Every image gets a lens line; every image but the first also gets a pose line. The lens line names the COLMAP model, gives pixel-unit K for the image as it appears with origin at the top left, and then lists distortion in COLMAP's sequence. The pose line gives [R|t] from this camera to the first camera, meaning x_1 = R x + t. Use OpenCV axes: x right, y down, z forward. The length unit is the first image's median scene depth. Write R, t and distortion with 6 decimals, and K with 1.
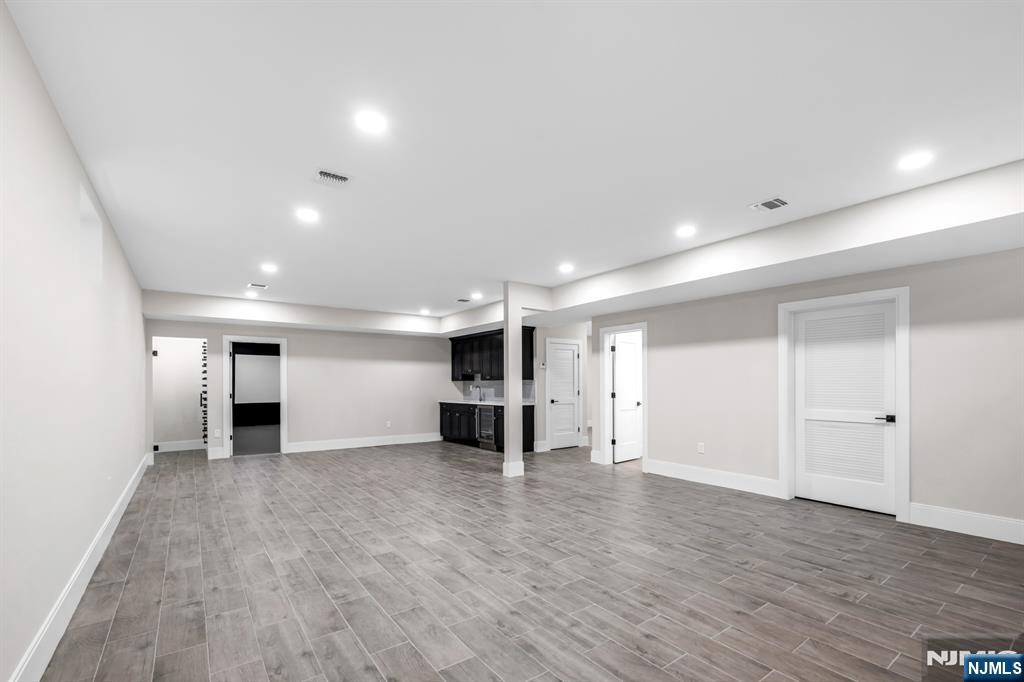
lens RADIAL K [[462.2, 0, 509.9], [0, 462.2, 385.2], [0, 0, 1]] dist [0.000003, -0.000018]
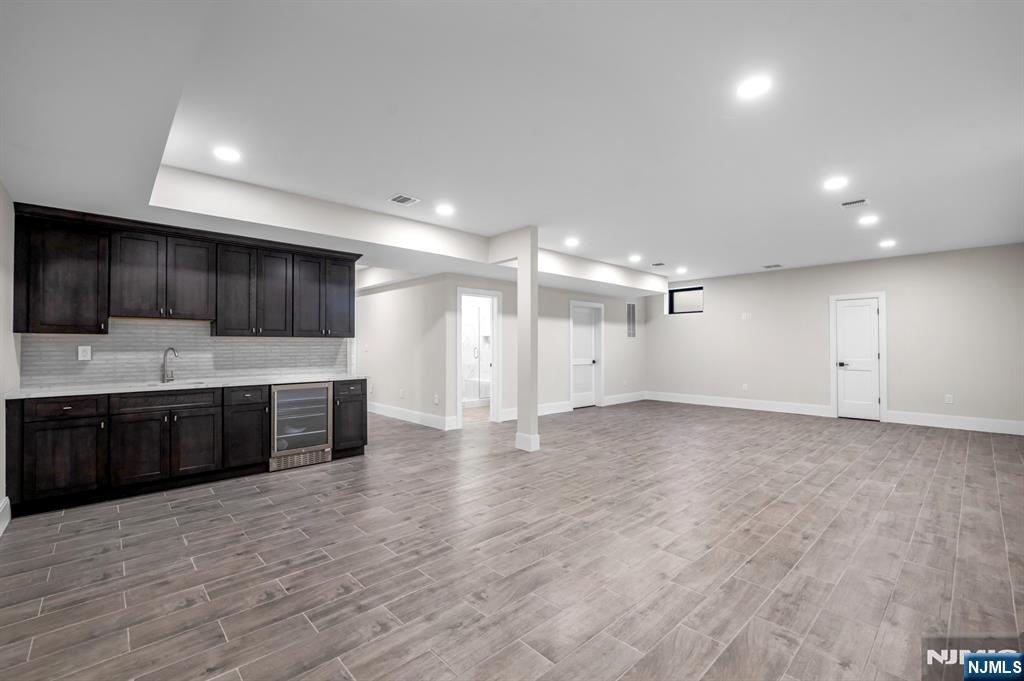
lens RADIAL K [[436.1, 0, 510.8], [0, 436.1, 357.9], [0, 0, 1]] dist [0.001390, 0.000162]
pose [[-0.142017, -0.020334, 0.989655, -1.010499], [0.002505, 0.999778, 0.020901, 0.007375], [-0.989861, 0.005448, -0.141935, 1.451292]]
